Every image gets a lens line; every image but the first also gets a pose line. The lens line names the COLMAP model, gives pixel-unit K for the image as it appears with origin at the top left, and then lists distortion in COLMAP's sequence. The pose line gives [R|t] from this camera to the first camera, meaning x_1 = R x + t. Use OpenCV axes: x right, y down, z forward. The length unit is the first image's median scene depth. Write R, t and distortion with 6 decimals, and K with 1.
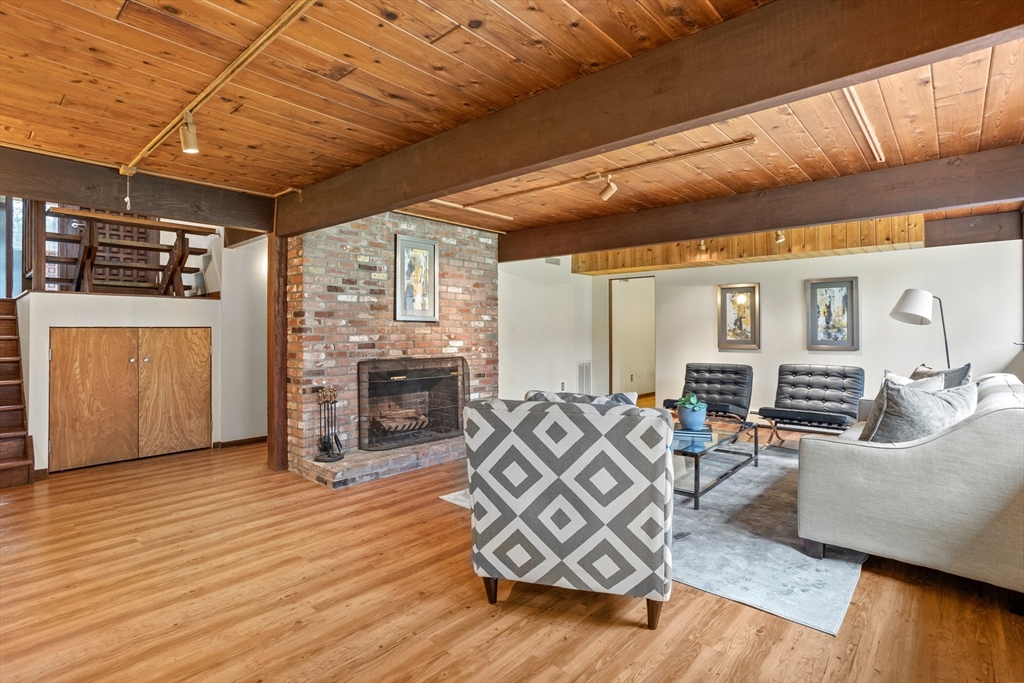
lens RADIAL K [[498.9, 0, 507.9], [0, 498.9, 331.9], [0, 0, 1]] dist [-0.059362, 0.039375]
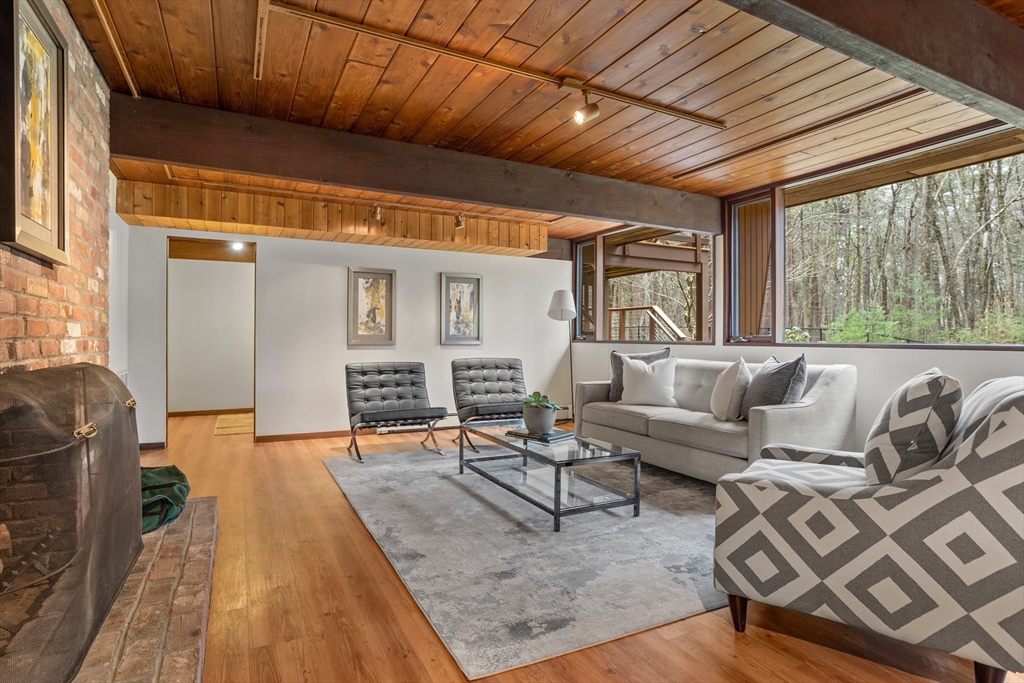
lens RADIAL K [[537.4, 0, 512.0], [0, 537.4, 341.5], [0, 0, 1]] dist [-0.075499, 0.051597]
pose [[0.351012, 0.000313, 0.936371, -0.339443], [-0.004399, 0.999989, 0.001315, 0.028269], [-0.936361, -0.004581, 0.351009, 0.509857]]
